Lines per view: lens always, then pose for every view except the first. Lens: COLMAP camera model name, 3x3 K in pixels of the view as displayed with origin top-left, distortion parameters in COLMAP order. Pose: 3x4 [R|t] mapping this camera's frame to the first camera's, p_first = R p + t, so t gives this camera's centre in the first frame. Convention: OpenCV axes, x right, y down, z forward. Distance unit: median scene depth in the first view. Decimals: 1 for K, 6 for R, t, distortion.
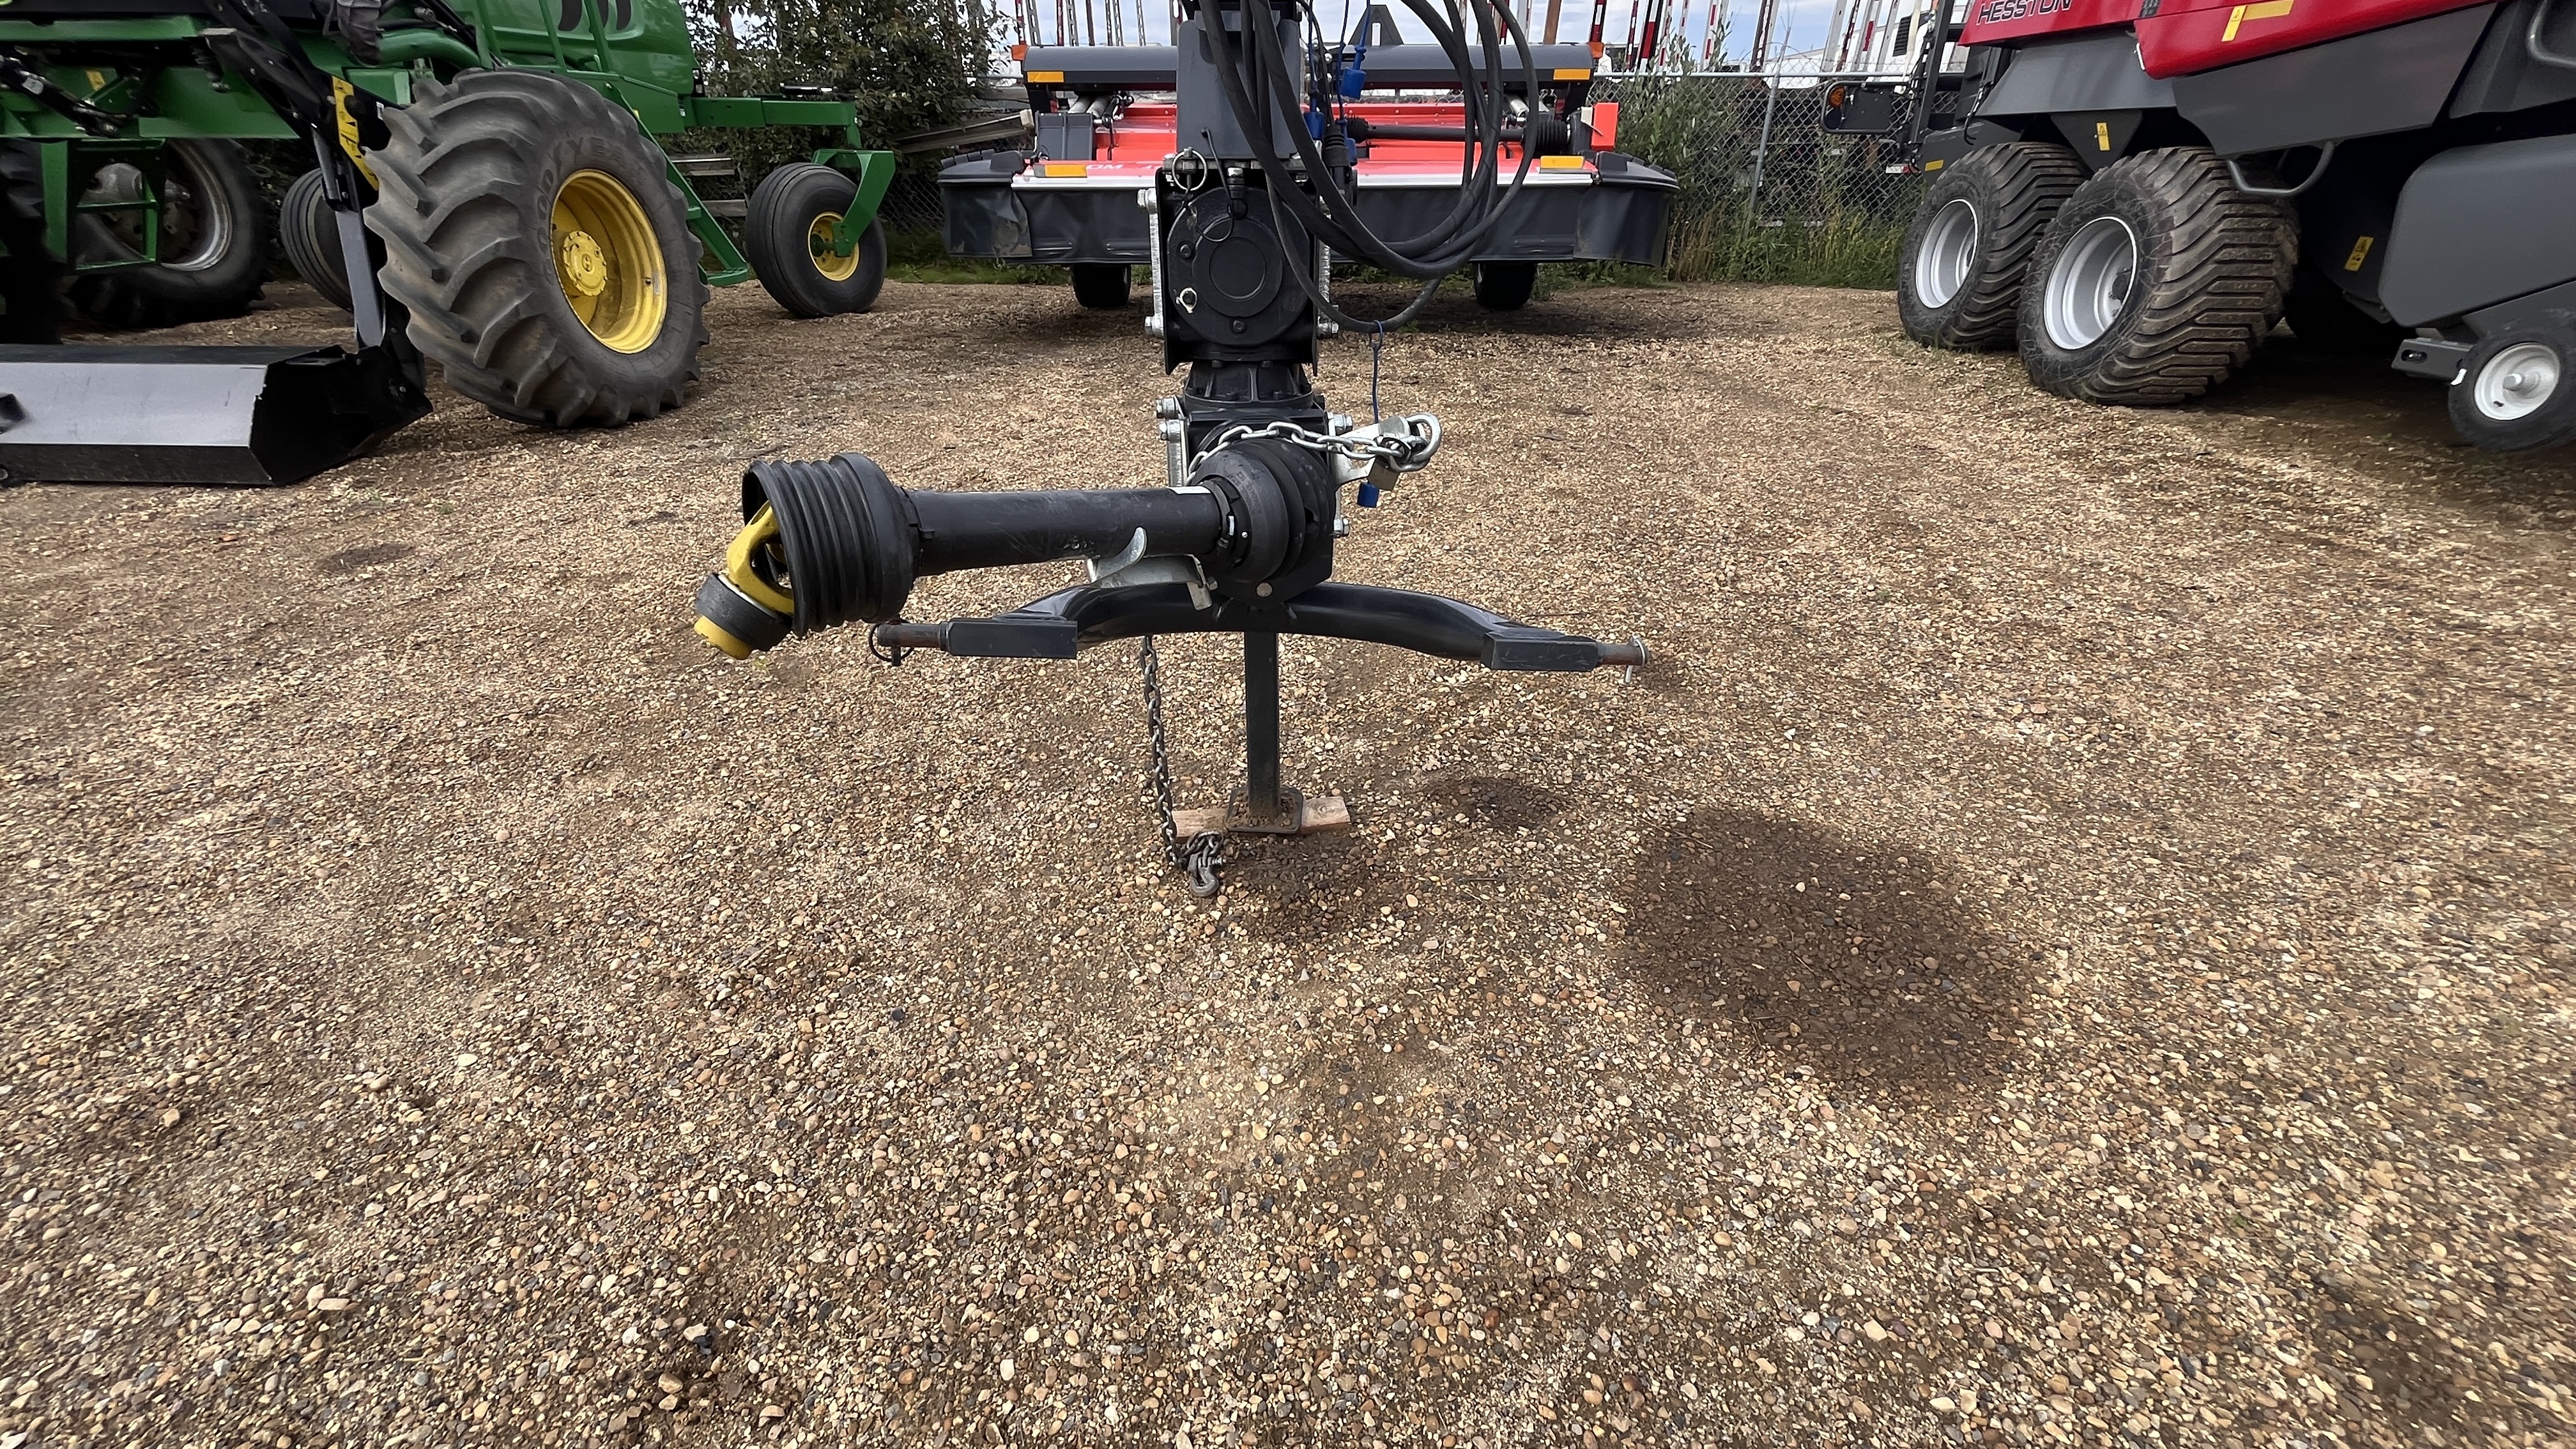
lens RADIAL K [[1057.0, 0, 1286.9], [0, 1057.0, 726.4], [0, 0, 1]] dist [0.002076, -0.000408]
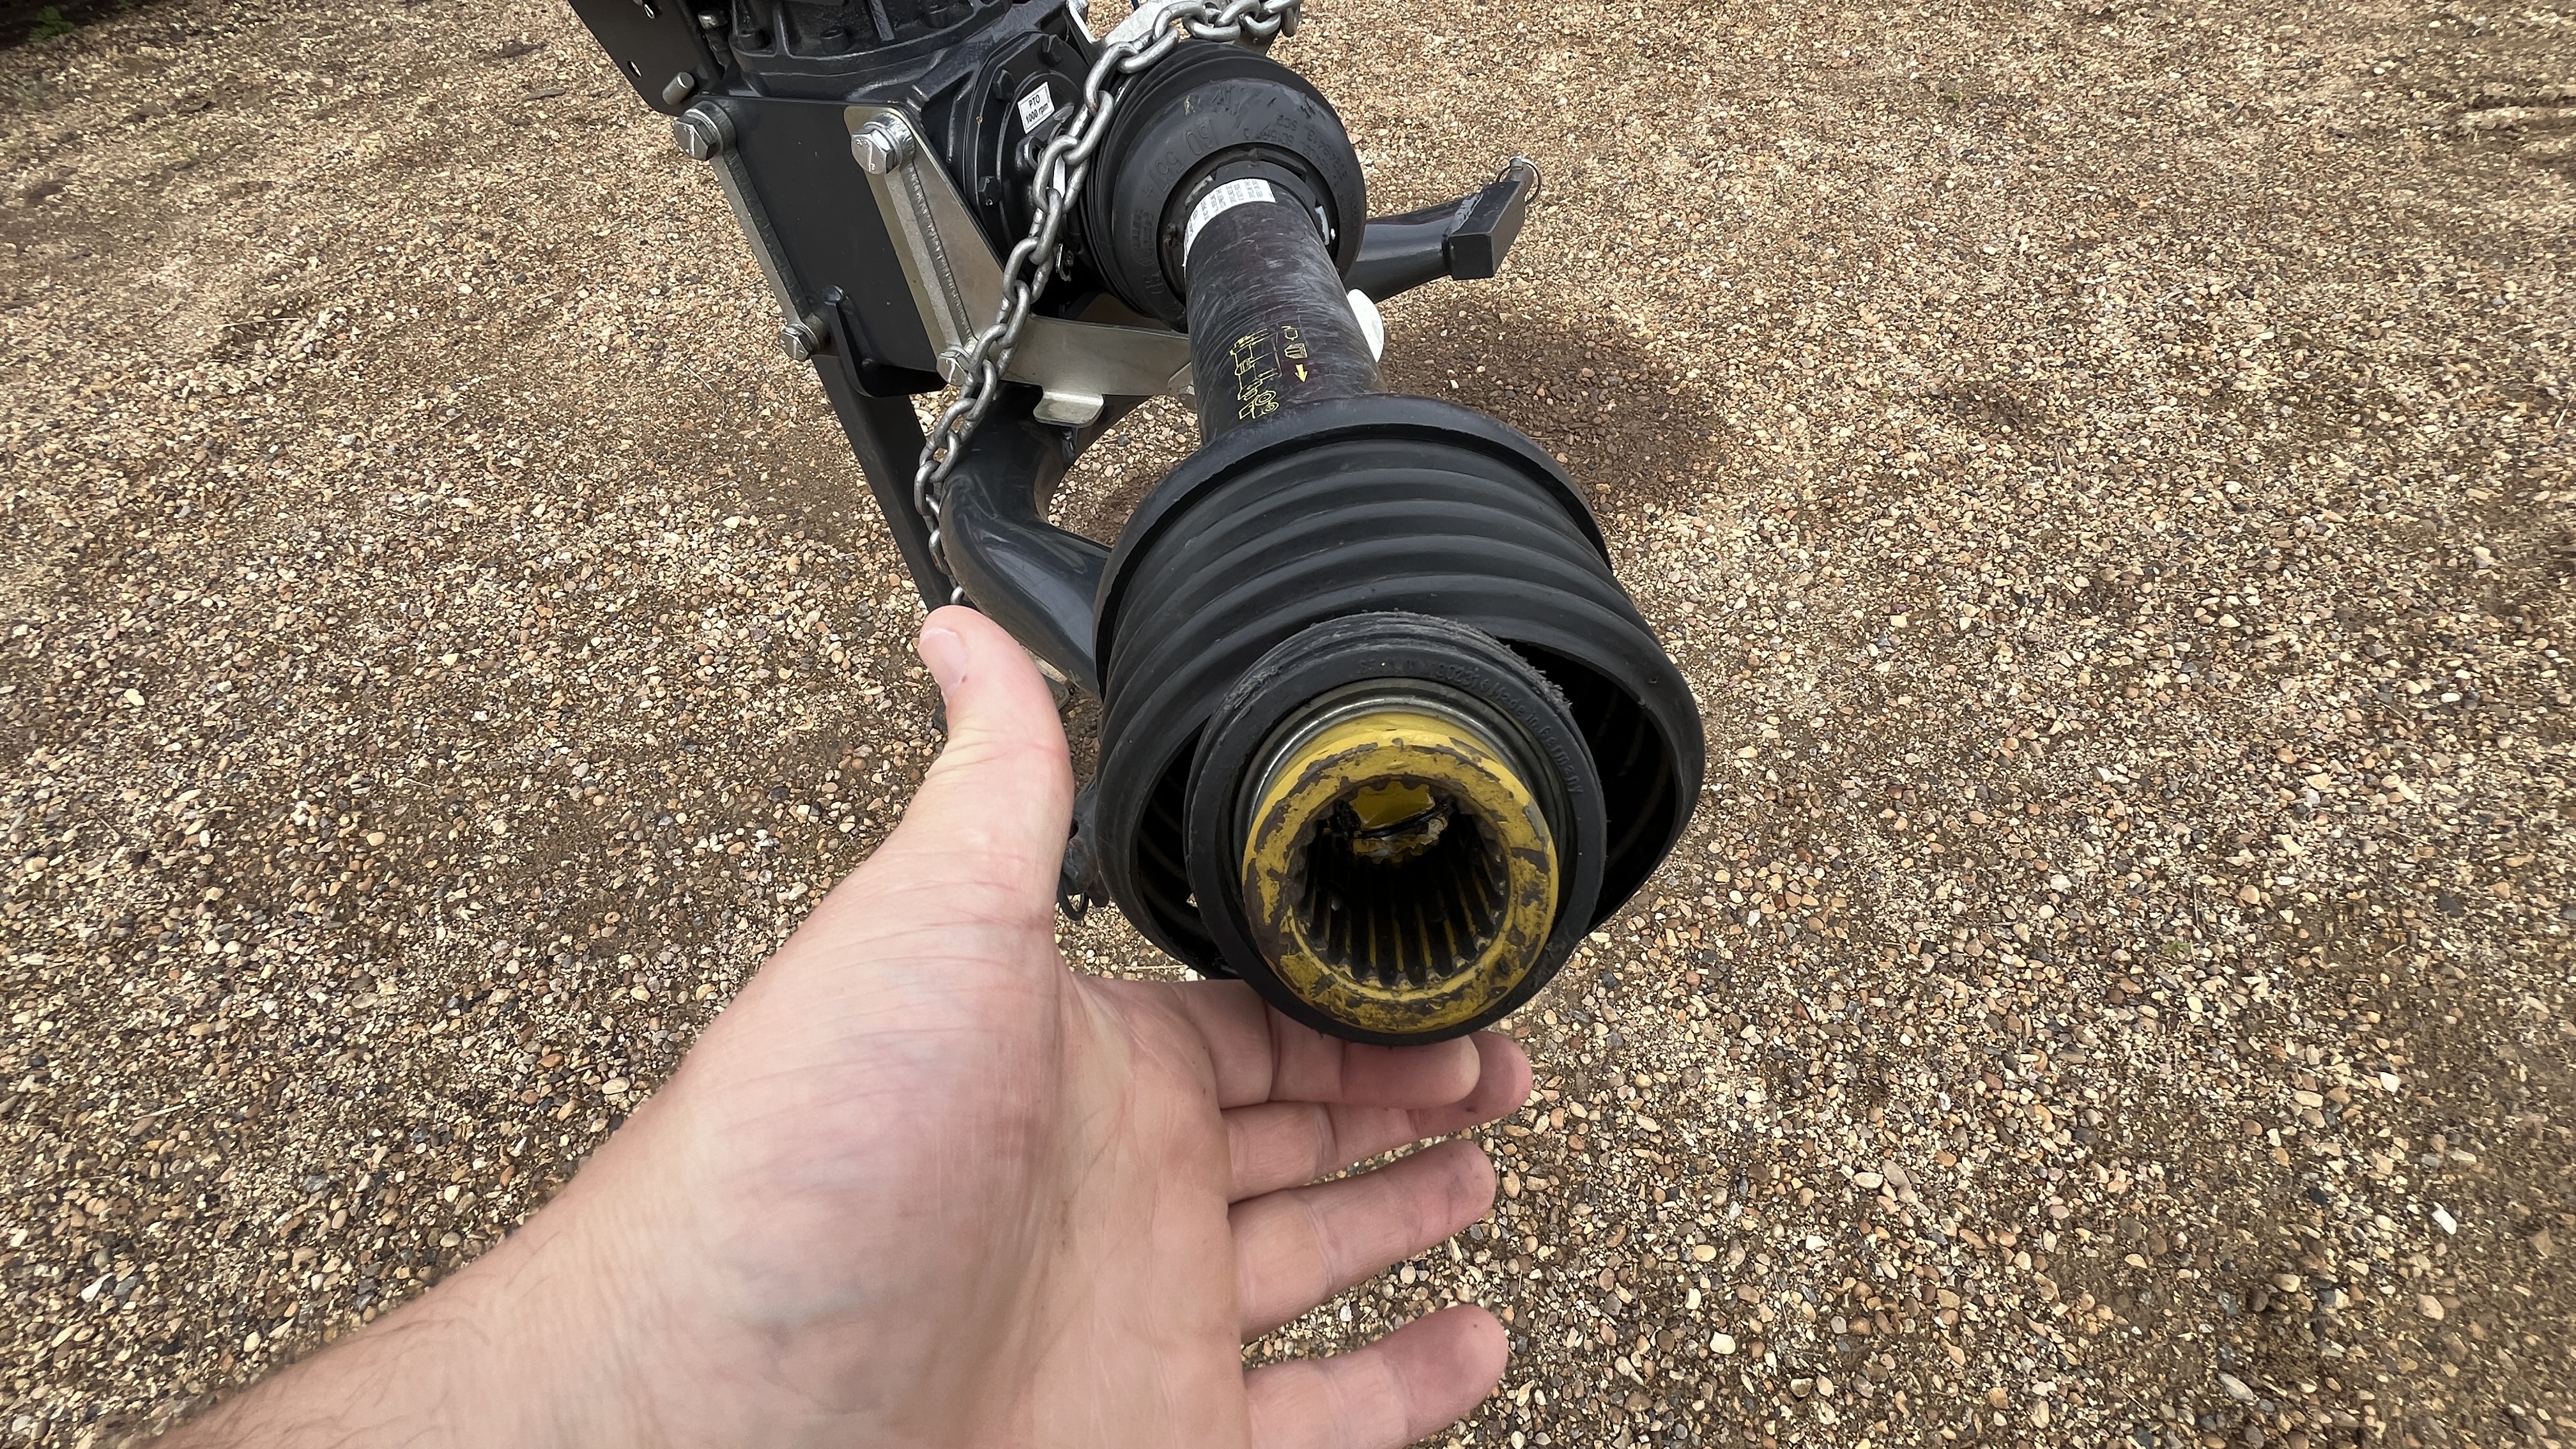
lens RADIAL K [[1057.0, 0, 1287.4], [0, 1057.0, 721.1], [0, 0, 1]] dist [0.002076, -0.000408]
pose [[0.506582, -0.688849, 0.518518, -0.496433], [0.488725, 0.724866, 0.485506, -0.270897], [-0.710297, 0.007464, 0.703863, 0.633834]]
